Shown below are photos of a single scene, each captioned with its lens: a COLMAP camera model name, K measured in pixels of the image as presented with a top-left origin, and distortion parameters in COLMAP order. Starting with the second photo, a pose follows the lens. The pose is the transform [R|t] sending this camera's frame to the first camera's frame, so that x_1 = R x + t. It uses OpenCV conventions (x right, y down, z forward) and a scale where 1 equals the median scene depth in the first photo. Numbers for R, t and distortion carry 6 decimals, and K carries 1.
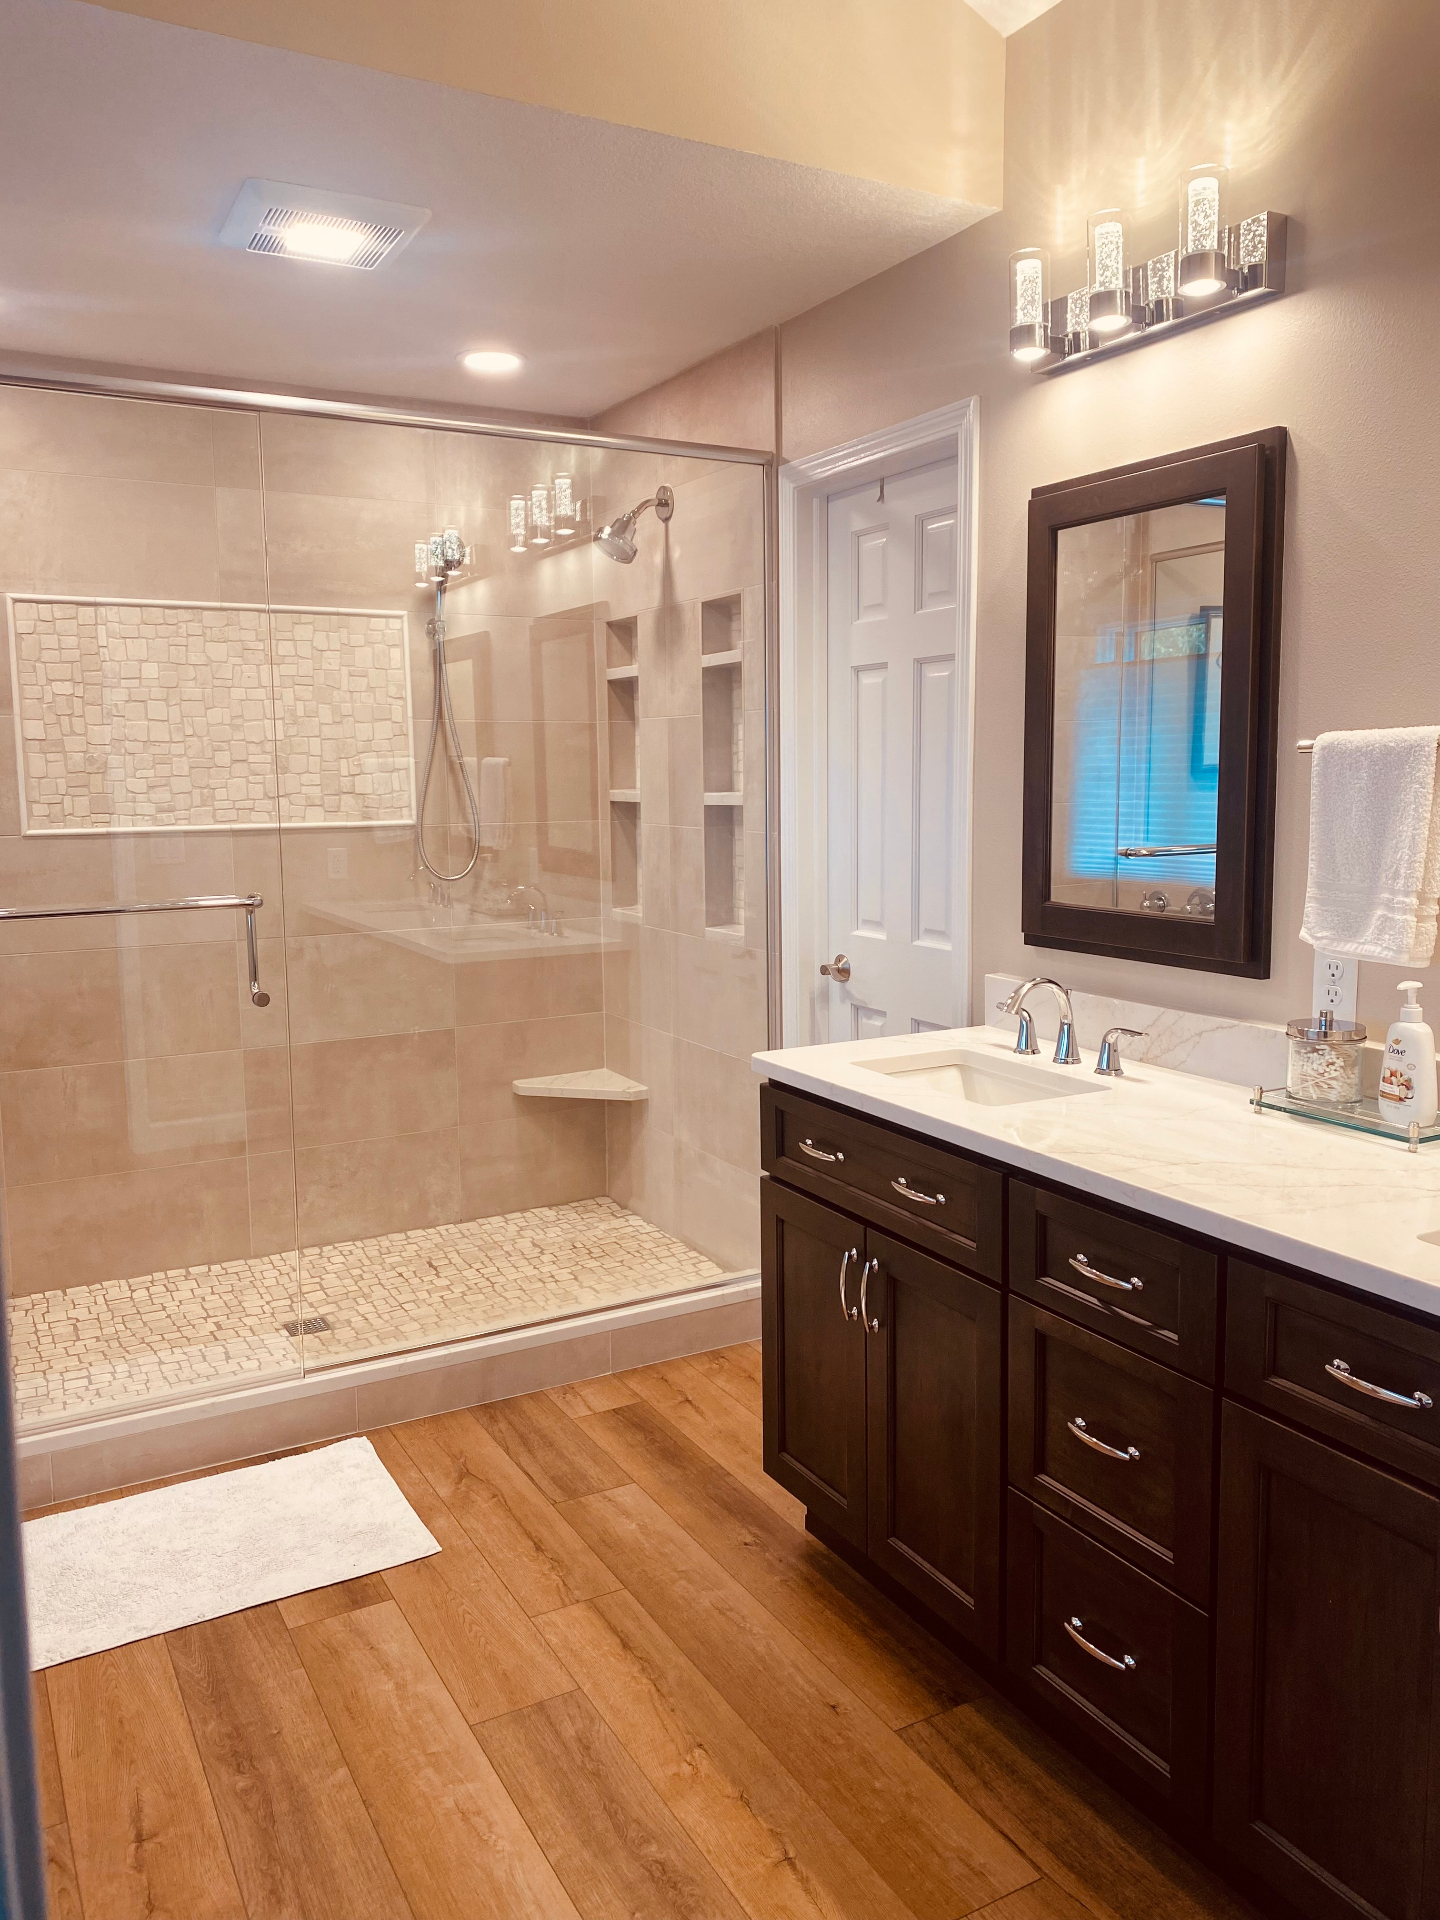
lens RADIAL K [[1453.2, 0, 763.5], [0, 1453.2, 960.6], [0, 0, 1]] dist [-0.010978, 0.002787]
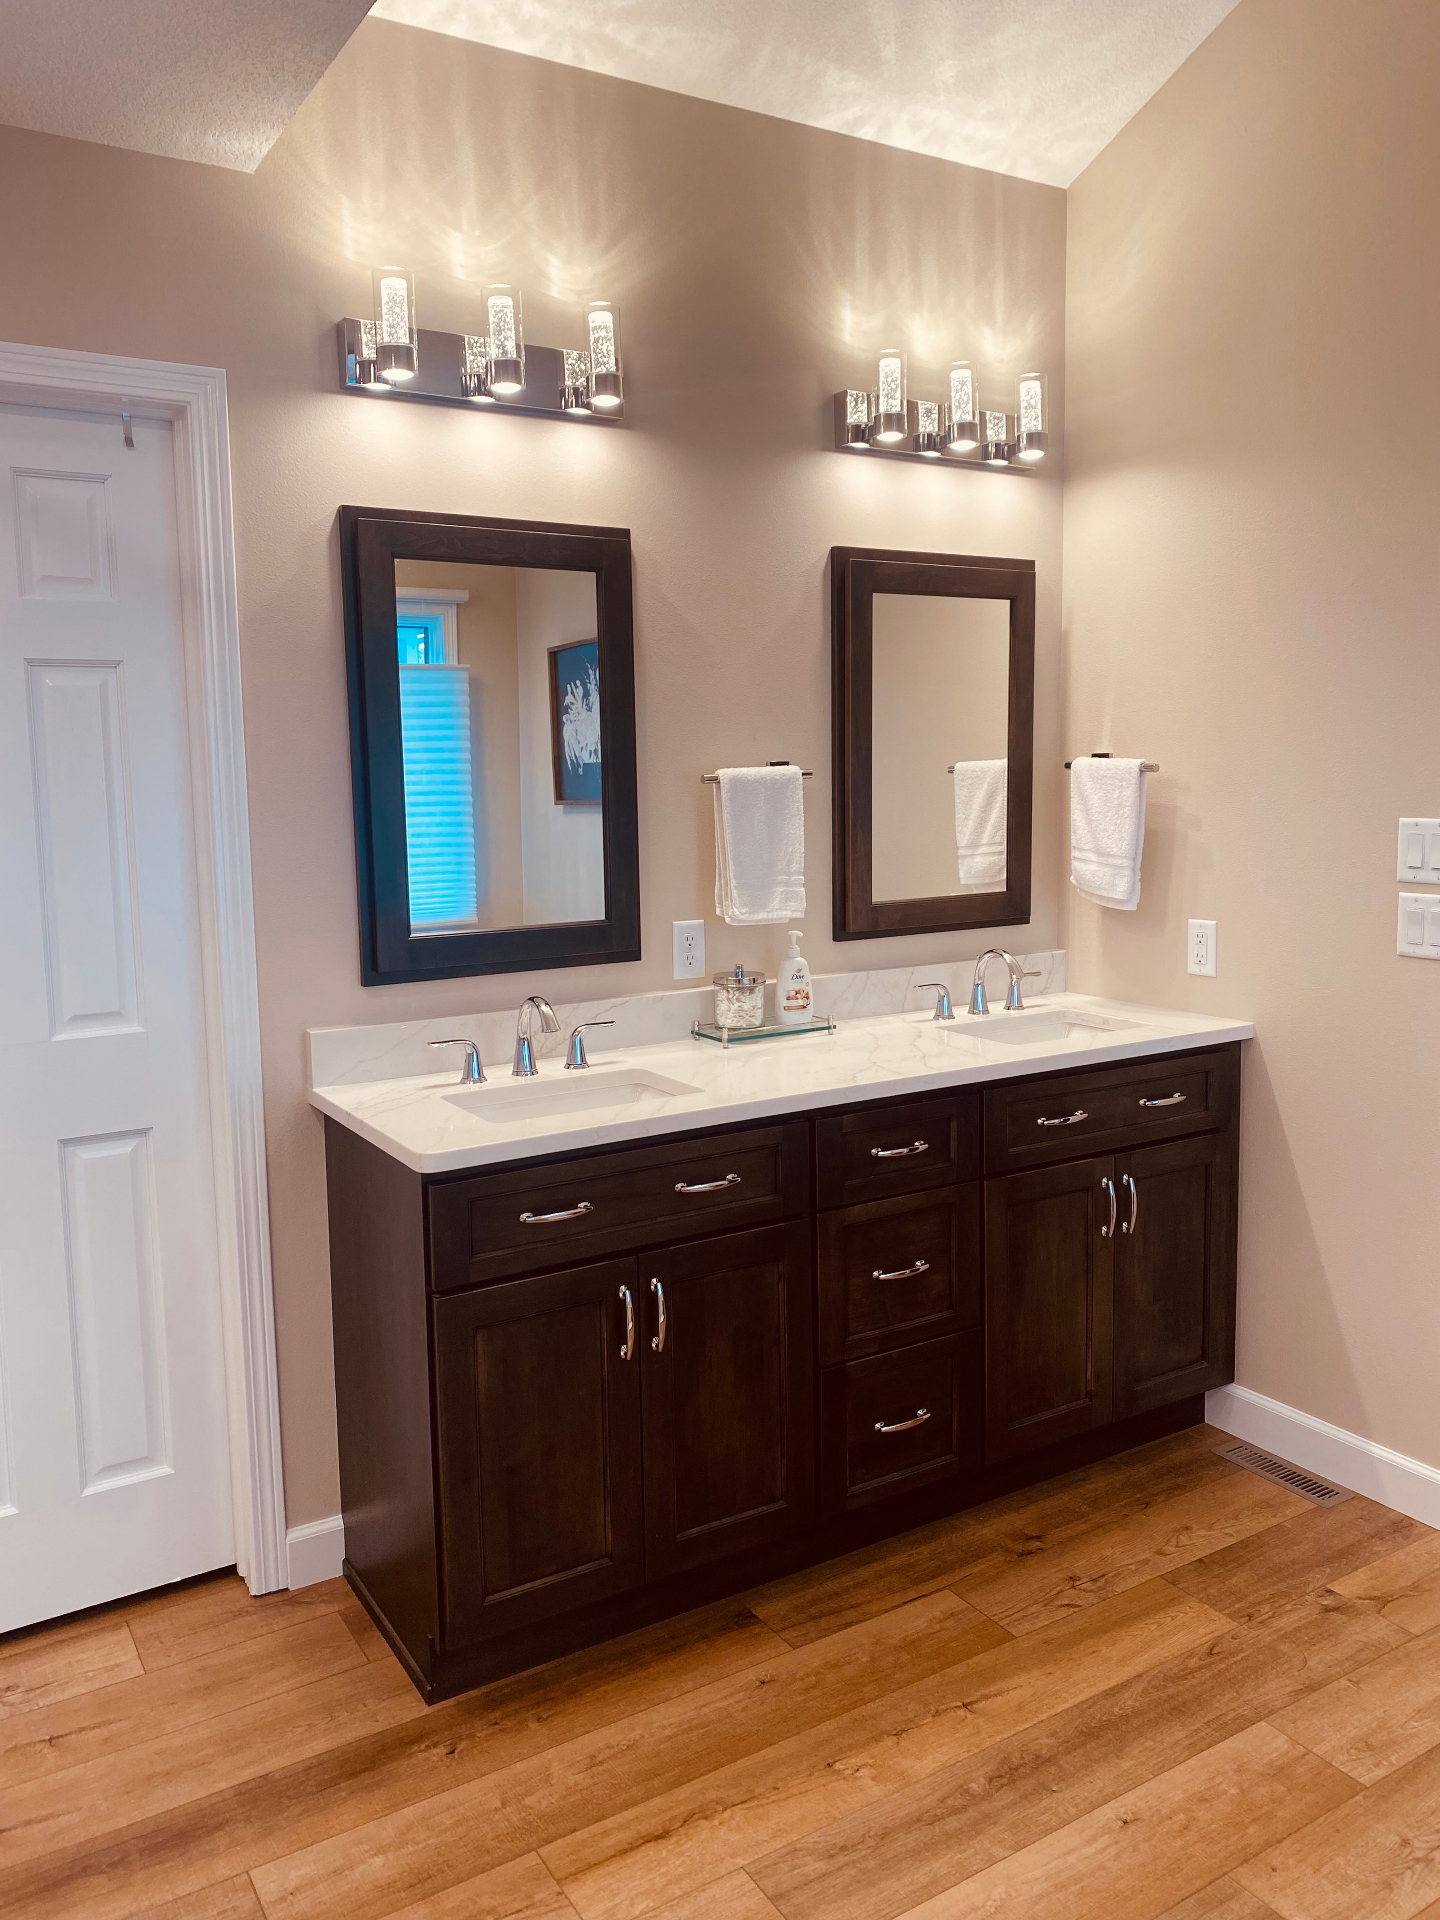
lens RADIAL K [[1467.8, 0, 725.1], [0, 1467.8, 935.7], [0, 0, 1]] dist [0.025135, -0.010040]
pose [[-0.027159, -0.114621, 0.993038, -0.992411], [0.144768, 0.982481, 0.117362, -0.157422], [-0.989093, 0.146947, -0.010090, 0.989645]]
